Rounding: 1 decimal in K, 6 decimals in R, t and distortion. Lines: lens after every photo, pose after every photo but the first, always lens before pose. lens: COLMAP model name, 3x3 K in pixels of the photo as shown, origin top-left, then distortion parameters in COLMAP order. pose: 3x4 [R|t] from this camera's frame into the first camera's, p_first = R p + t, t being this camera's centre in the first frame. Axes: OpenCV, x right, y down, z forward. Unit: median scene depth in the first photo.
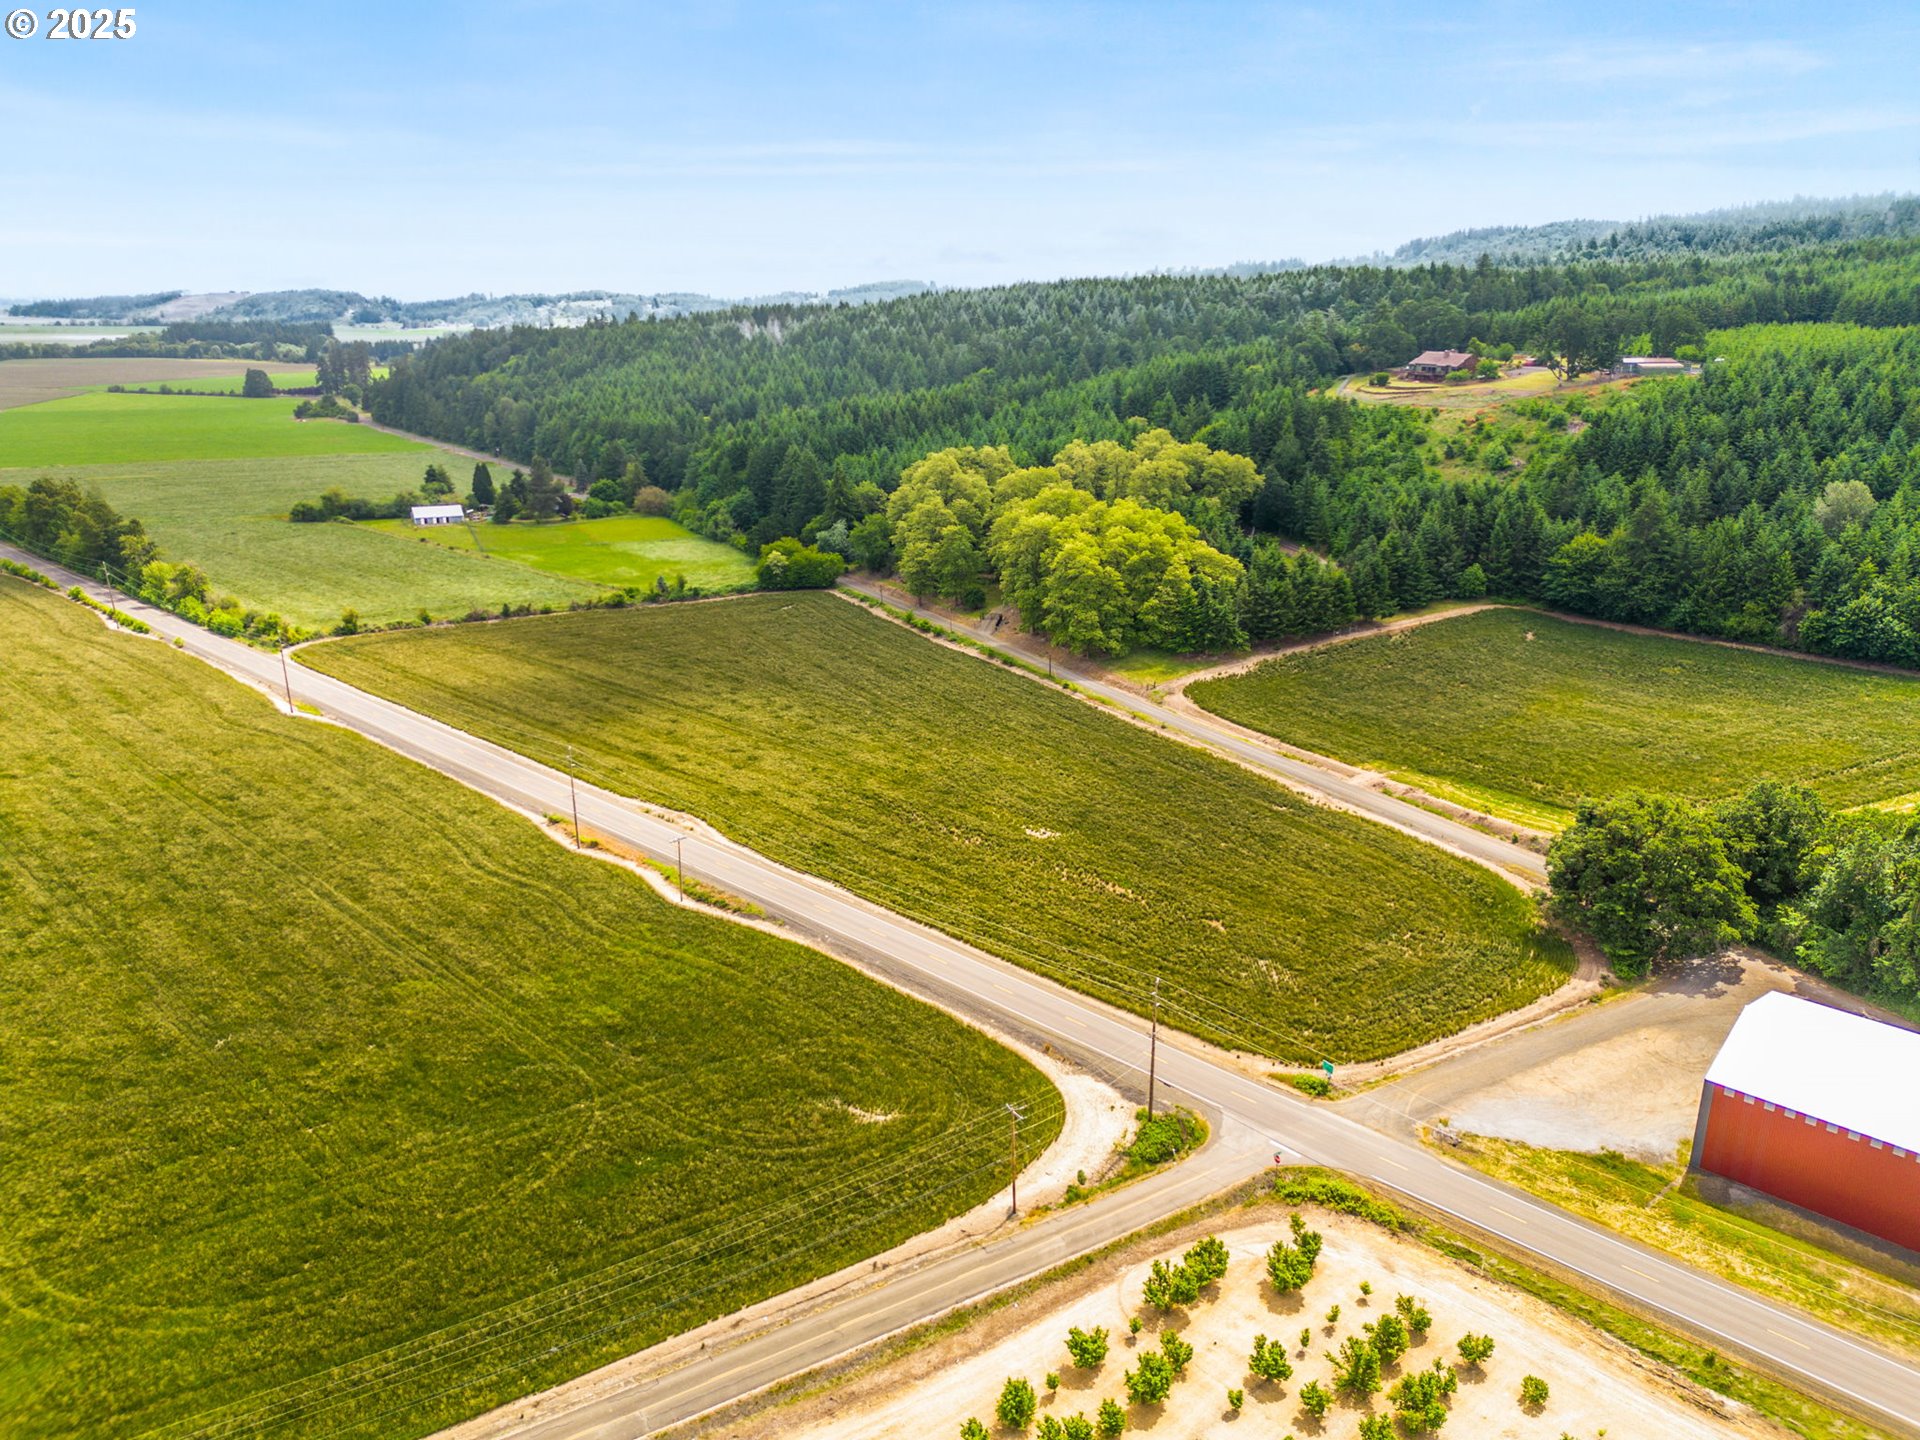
lens RADIAL K [[1352.5, 0, 964.4], [0, 1352.5, 706.9], [0, 0, 1]] dist [0.089645, -0.106300]
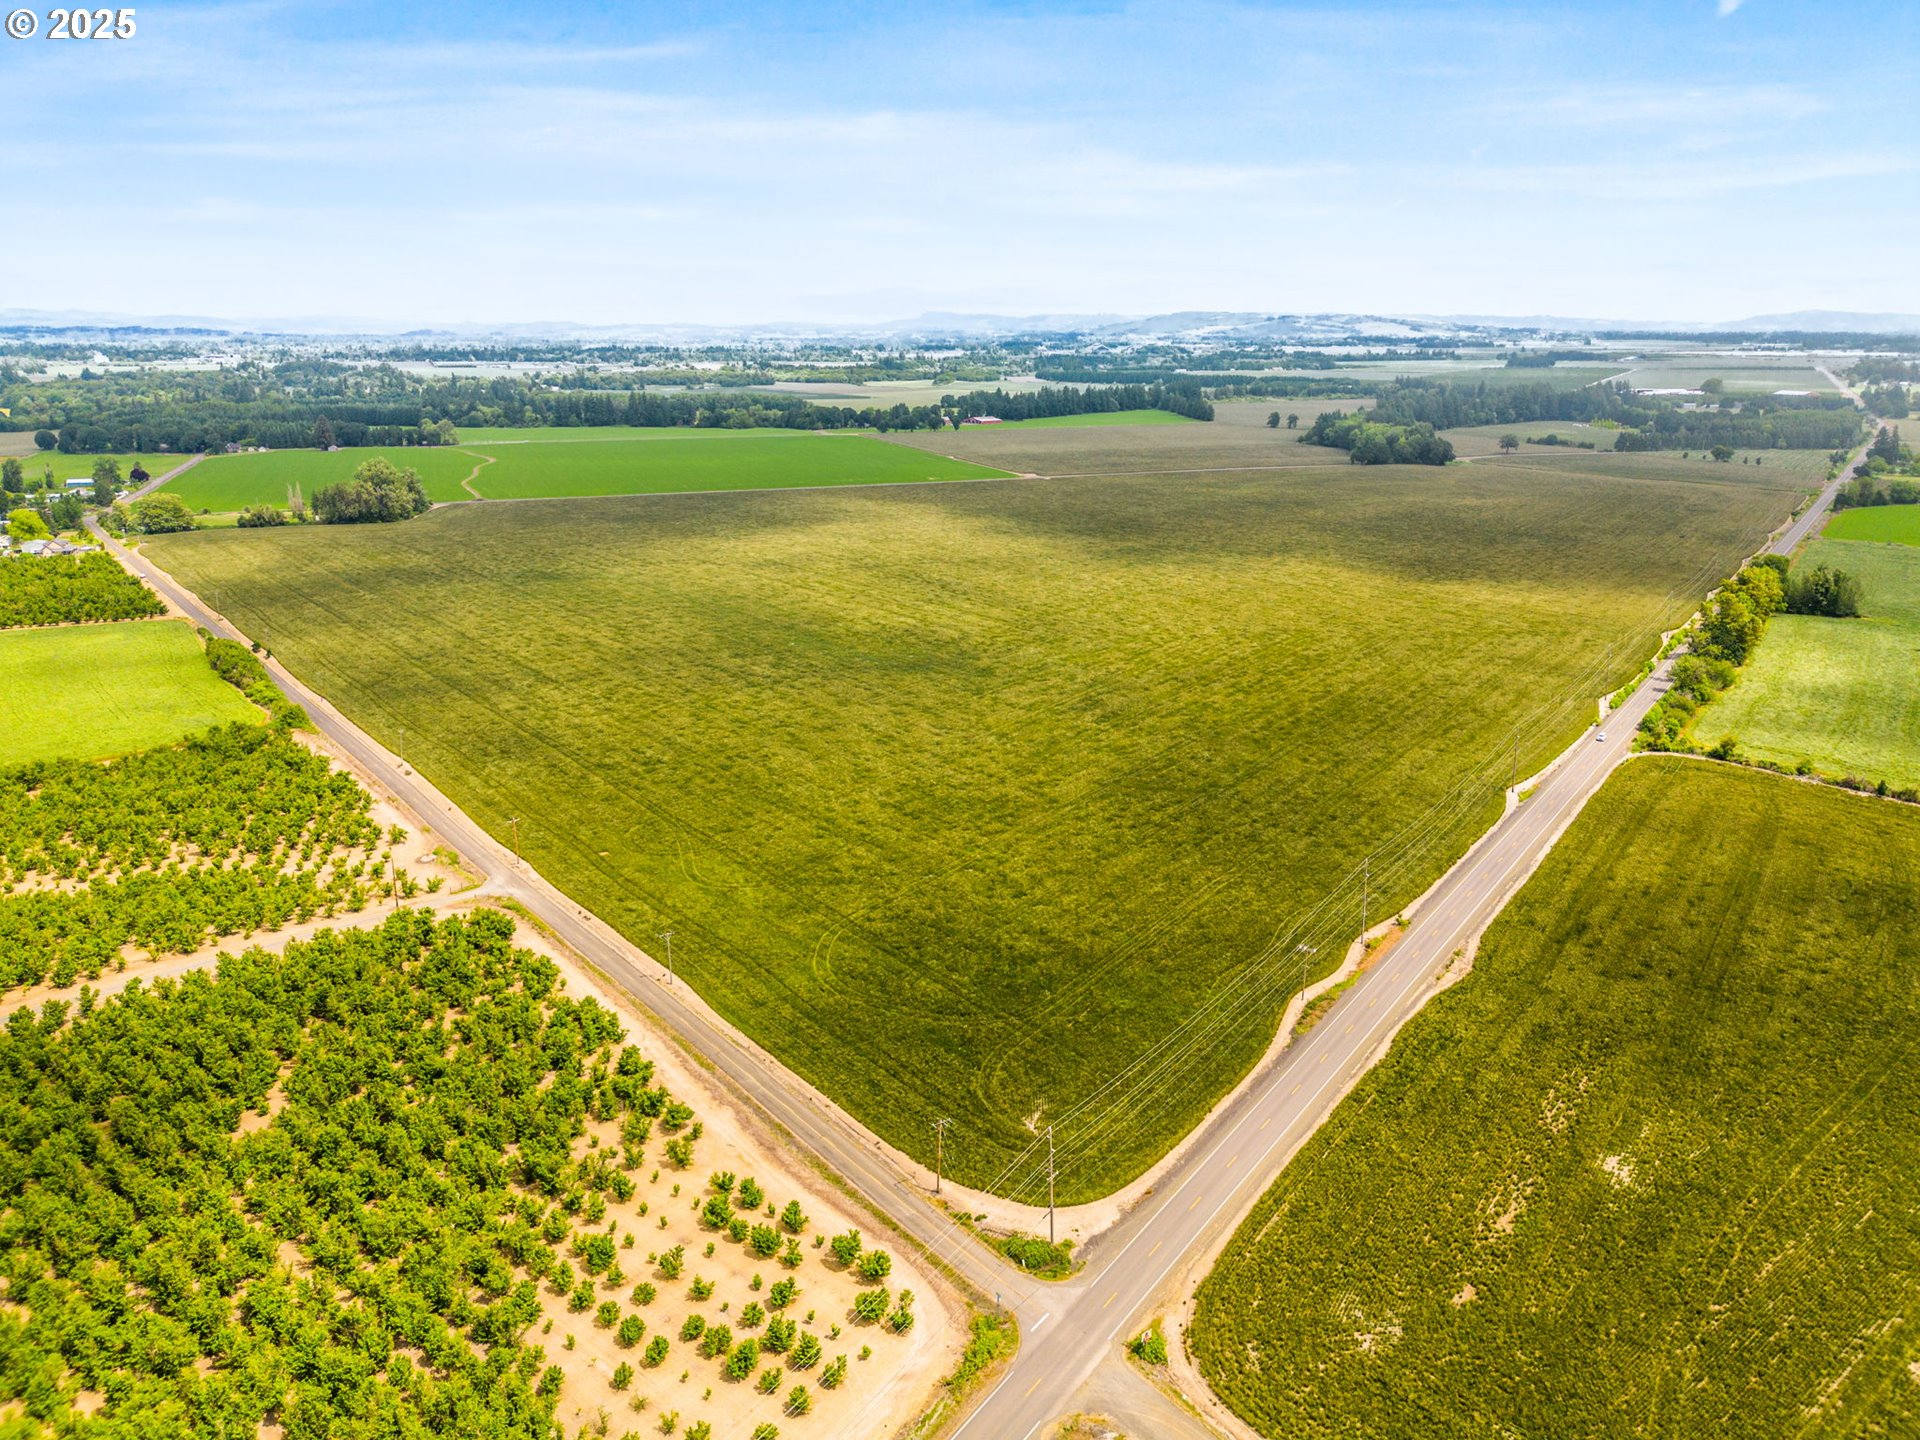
lens RADIAL K [[1352.5, 0, 964.4], [0, 1352.5, 706.9], [0, 0, 1]] dist [0.089645, -0.106300]
pose [[0.134700, 0.257899, -0.956736, 1.183686], [-0.276461, 0.936976, 0.213649, -0.389051], [0.951538, 0.235722, 0.197509, 0.577773]]
